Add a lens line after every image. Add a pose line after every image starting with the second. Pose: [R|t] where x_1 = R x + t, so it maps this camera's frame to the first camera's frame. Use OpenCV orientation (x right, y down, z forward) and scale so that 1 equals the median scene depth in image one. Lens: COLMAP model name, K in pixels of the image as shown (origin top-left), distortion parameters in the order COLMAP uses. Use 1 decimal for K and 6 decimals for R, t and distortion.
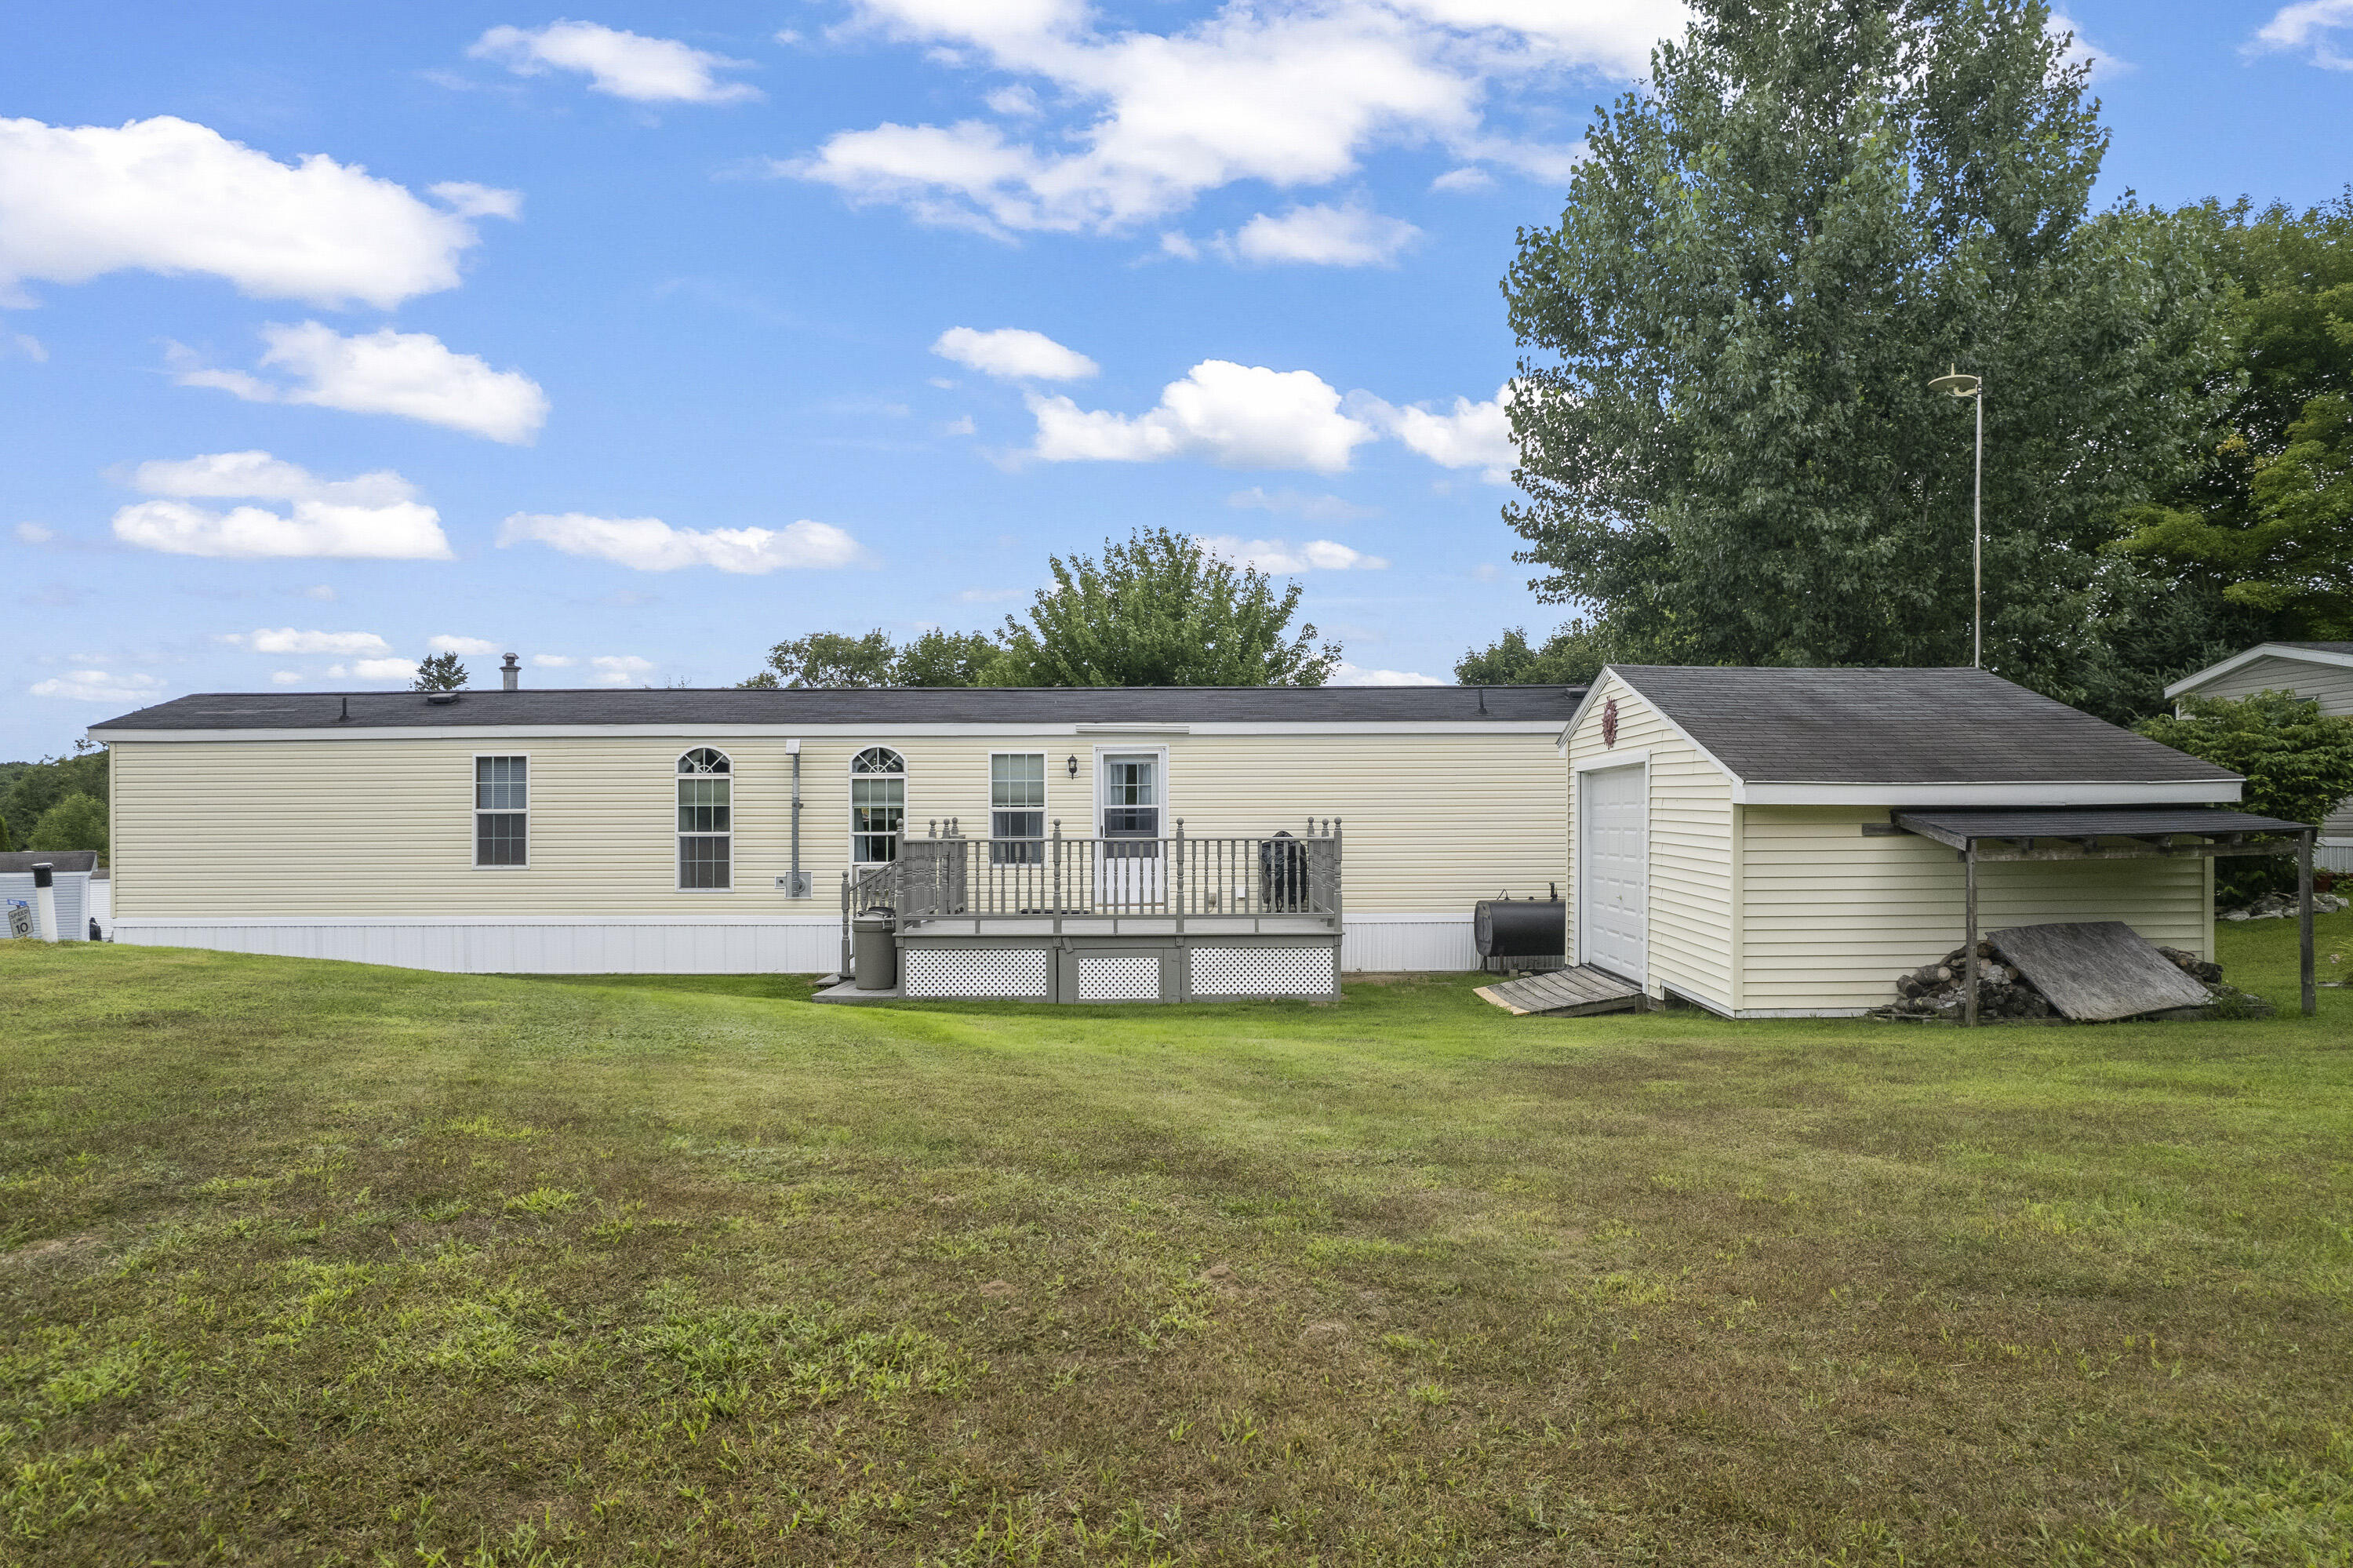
lens RADIAL K [[1474.3, 0, 1176.5], [0, 1474.3, 784.0], [0, 0, 1]] dist [-0.071336, 0.061501]
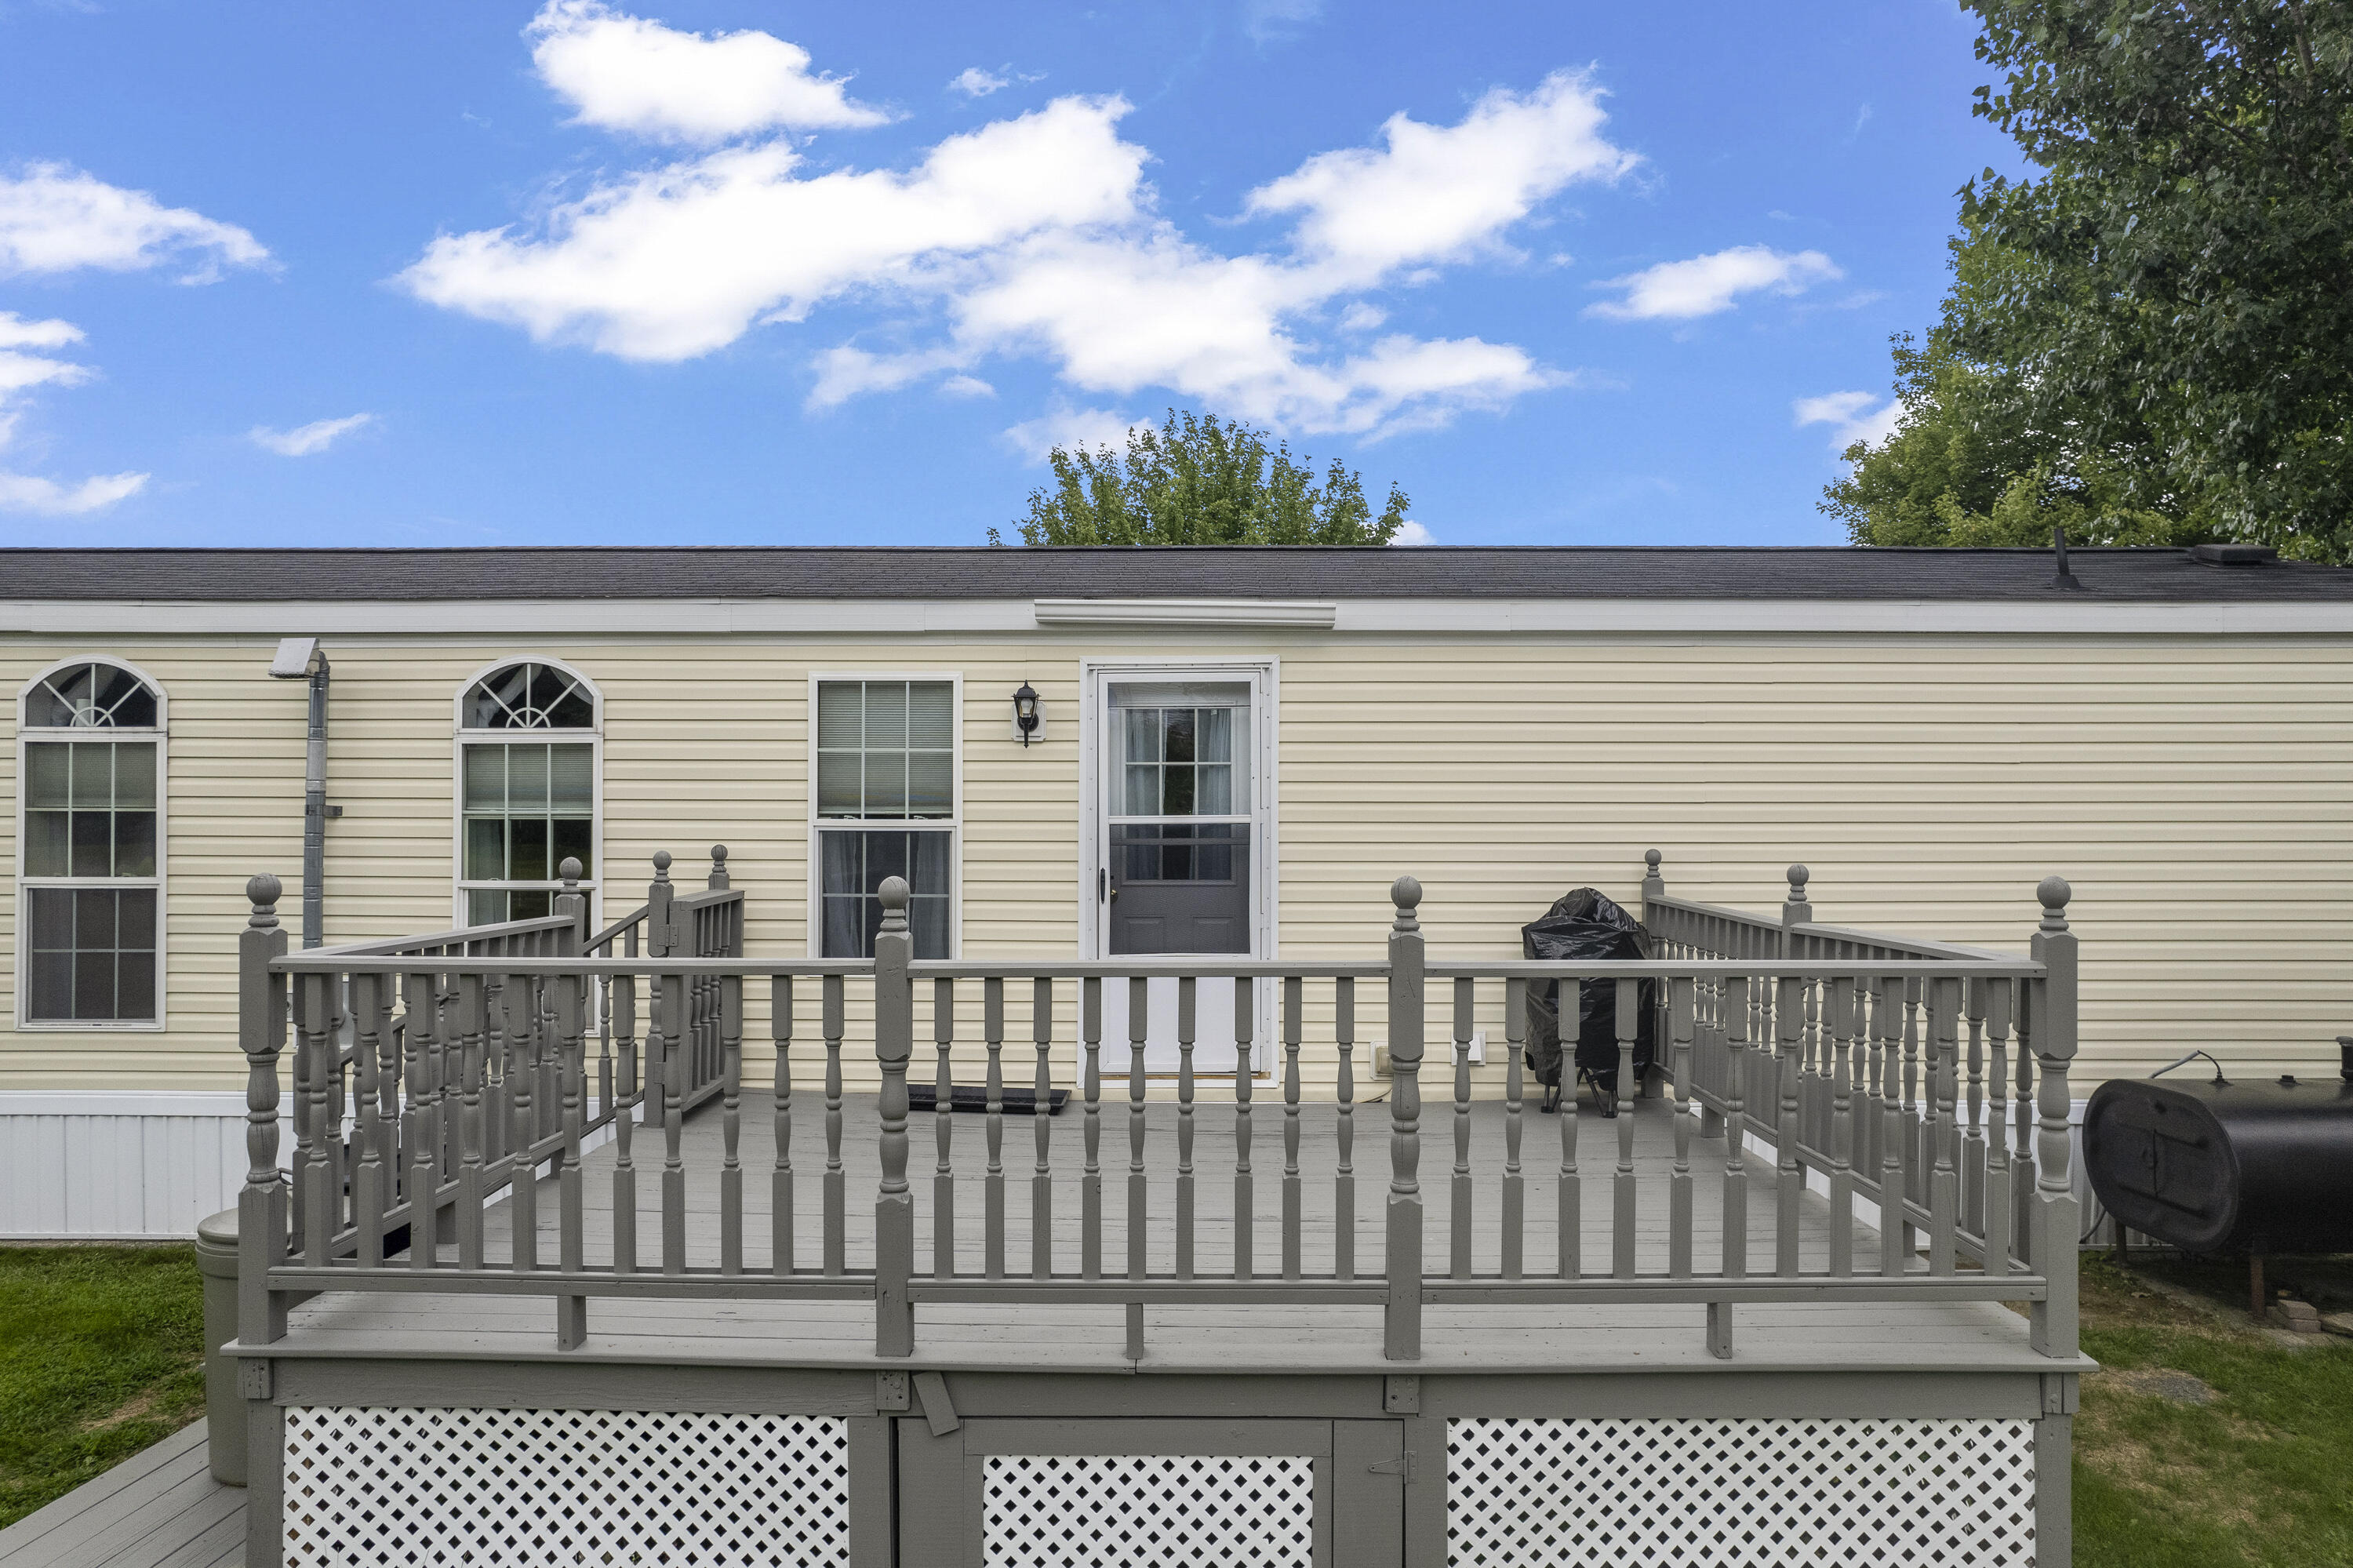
lens RADIAL K [[1541.8, 0, 1190.5], [0, 1541.8, 787.6], [0, 0, 1]] dist [-0.004390, -0.000178]
pose [[0.999935, 0.005846, -0.009764, -0.024134], [-0.005822, 0.999980, 0.002404, 0.006057], [0.009778, -0.002347, 0.999949, 0.595884]]
